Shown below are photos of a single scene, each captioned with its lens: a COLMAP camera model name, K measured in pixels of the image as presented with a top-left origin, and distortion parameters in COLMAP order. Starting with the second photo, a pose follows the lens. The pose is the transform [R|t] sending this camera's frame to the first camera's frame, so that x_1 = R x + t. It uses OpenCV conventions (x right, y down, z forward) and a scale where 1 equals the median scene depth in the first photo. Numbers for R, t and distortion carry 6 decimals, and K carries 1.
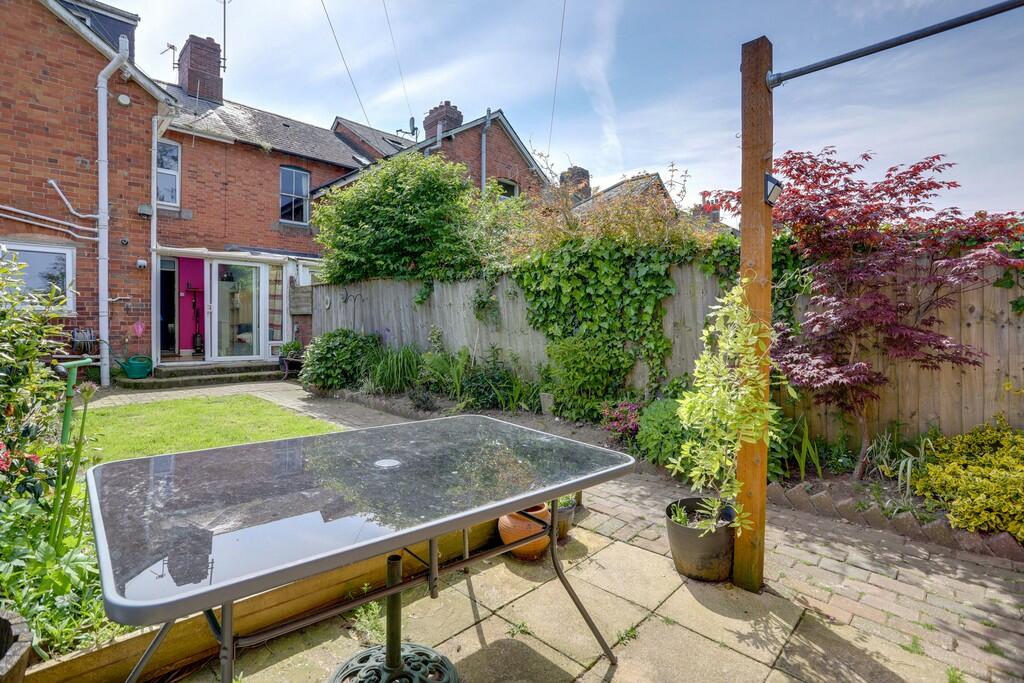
lens RADIAL K [[501.2, 0, 517.8], [0, 501.2, 337.7], [0, 0, 1]] dist [-0.020341, 0.000147]
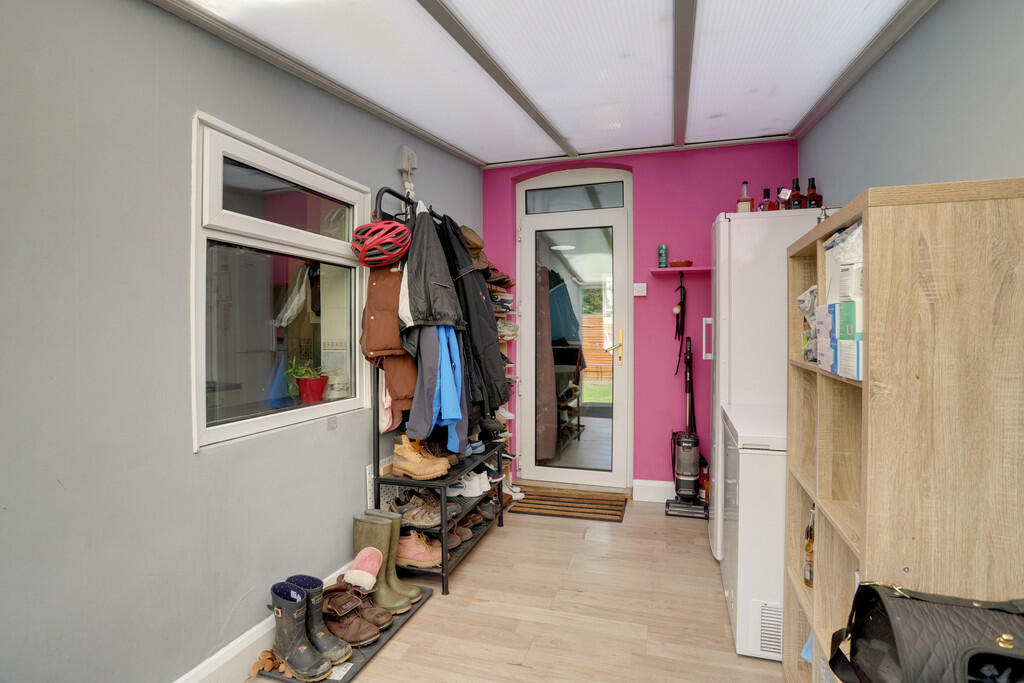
lens RADIAL K [[501.2, 0, 517.8], [0, 501.2, 337.7], [0, 0, 1]] dist [-0.020341, 0.000147]
pose [[0.467147, 0.000176, -0.884179, -0.446384], [-0.001689, 0.999998, -0.000693, -0.058547], [0.884178, 0.001817, 0.467147, 0.790833]]
